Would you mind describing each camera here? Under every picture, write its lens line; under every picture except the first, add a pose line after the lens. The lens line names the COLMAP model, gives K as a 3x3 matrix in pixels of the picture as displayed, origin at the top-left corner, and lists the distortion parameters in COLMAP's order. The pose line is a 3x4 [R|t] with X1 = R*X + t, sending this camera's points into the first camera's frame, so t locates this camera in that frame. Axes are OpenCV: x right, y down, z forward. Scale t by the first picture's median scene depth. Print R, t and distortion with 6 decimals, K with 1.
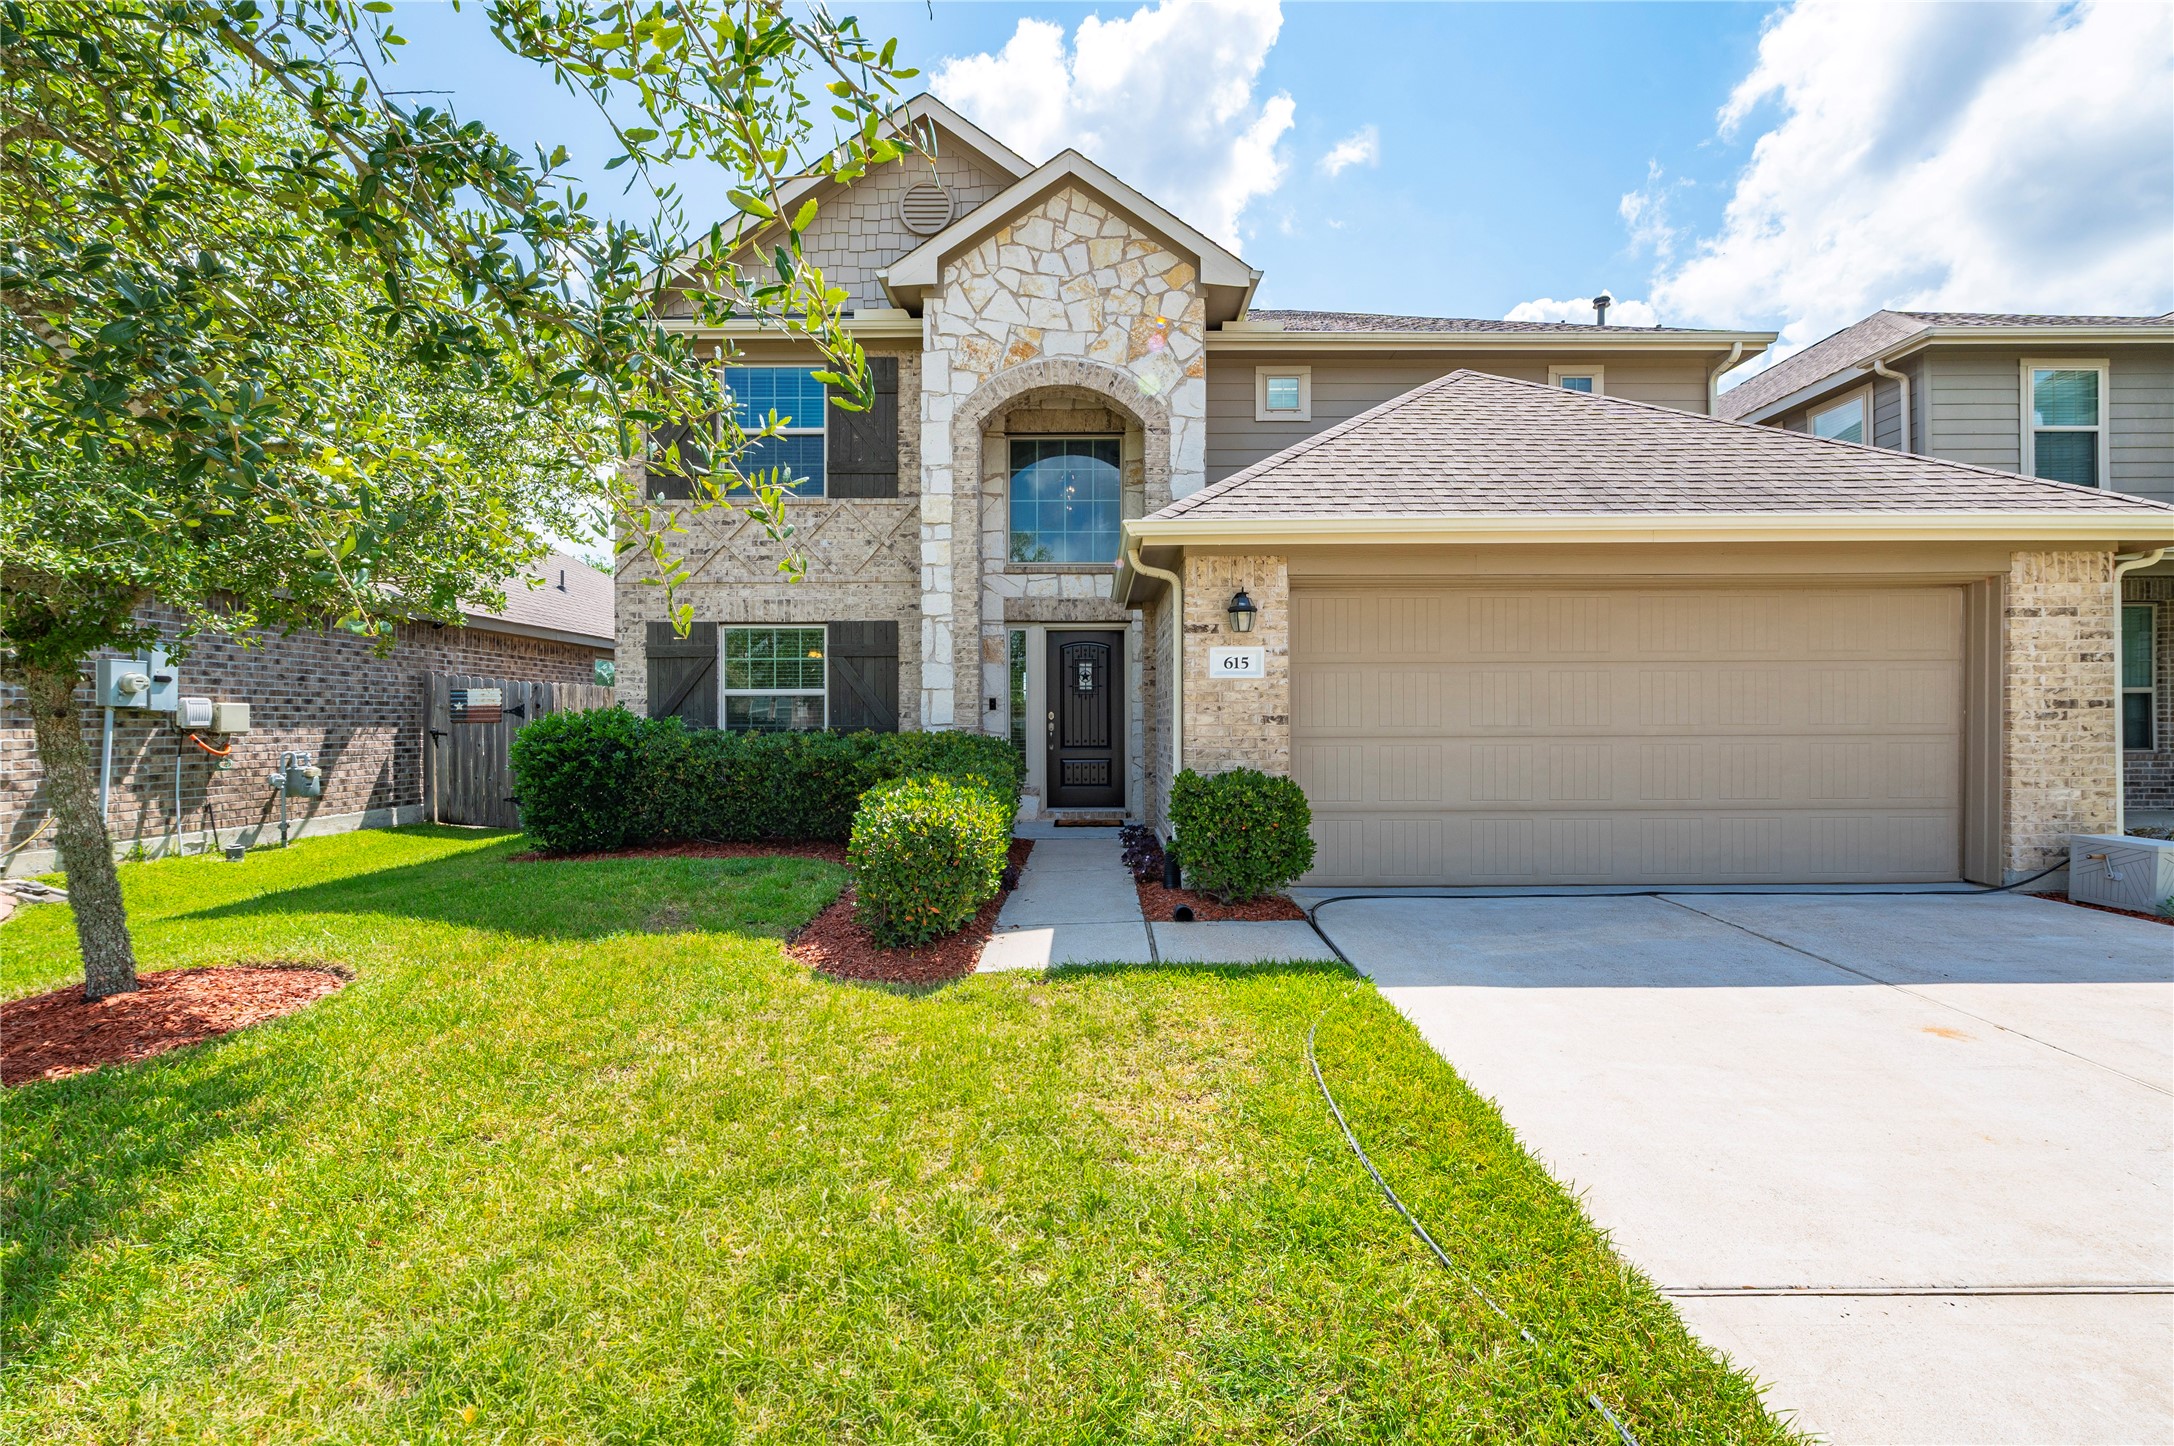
lens RADIAL K [[921.7, 0, 1087.7], [0, 921.7, 718.3], [0, 0, 1]] dist [-0.003212, -0.000793]
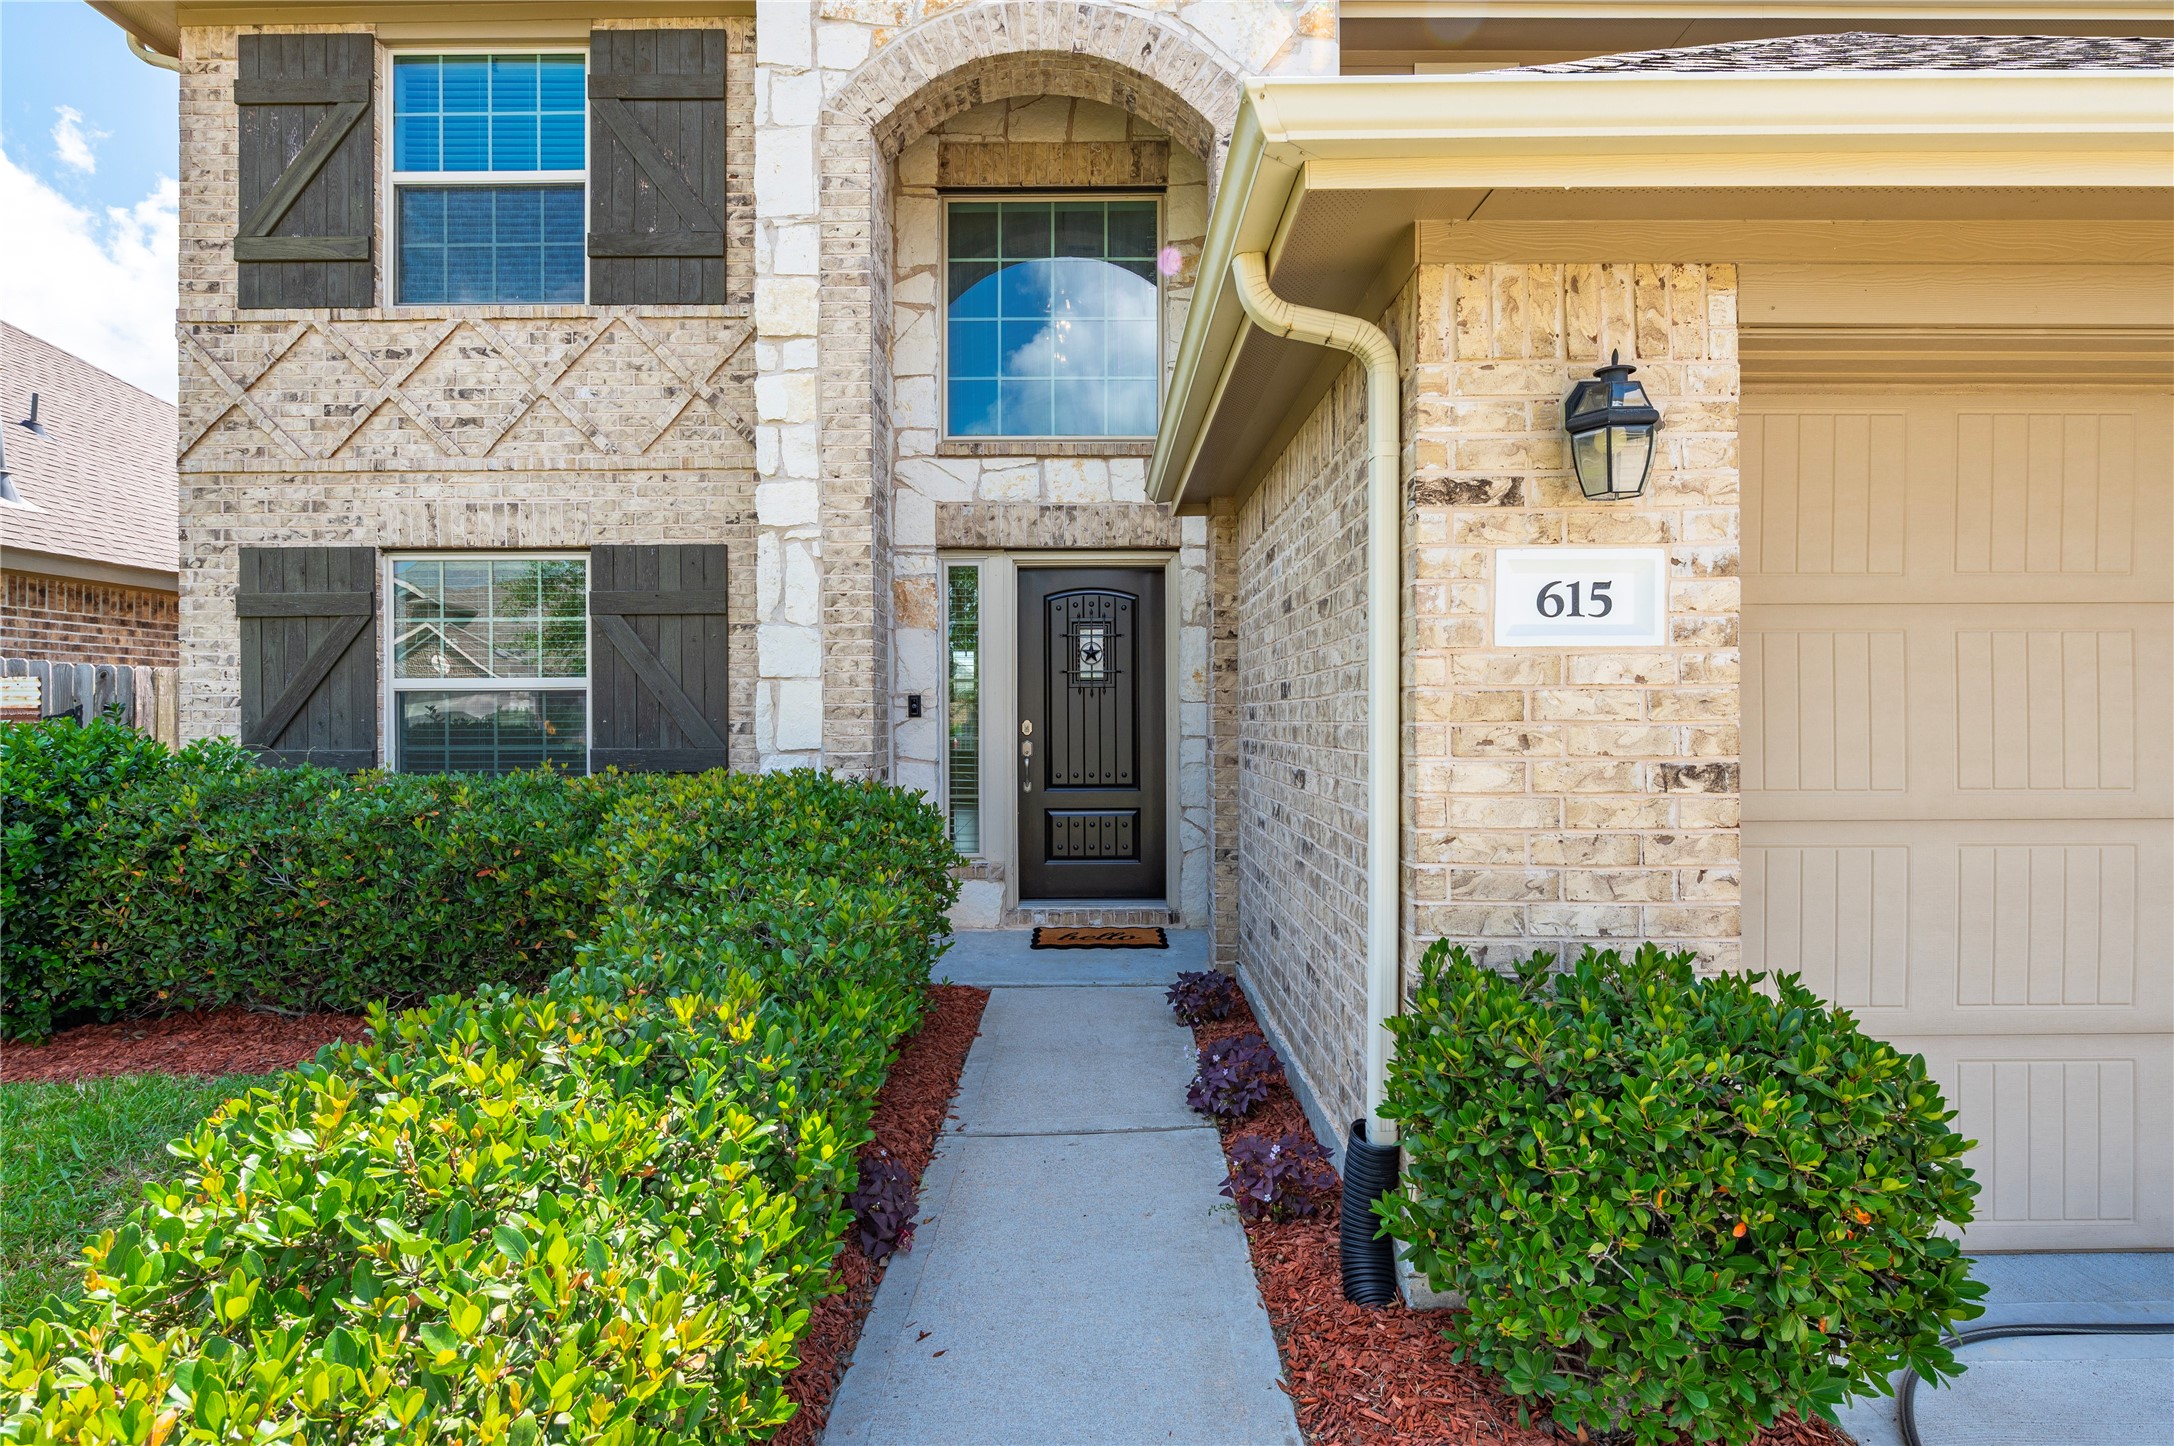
lens RADIAL K [[1112.3, 0, 1089.5], [0, 1112.3, 721.3], [0, 0, 1]] dist [-0.003725, -0.000192]
pose [[0.999997, -0.000479, 0.002563, -0.005558], [0.000454, 0.999954, 0.009535, -0.013187], [-0.002568, -0.009533, 0.999951, 0.379038]]
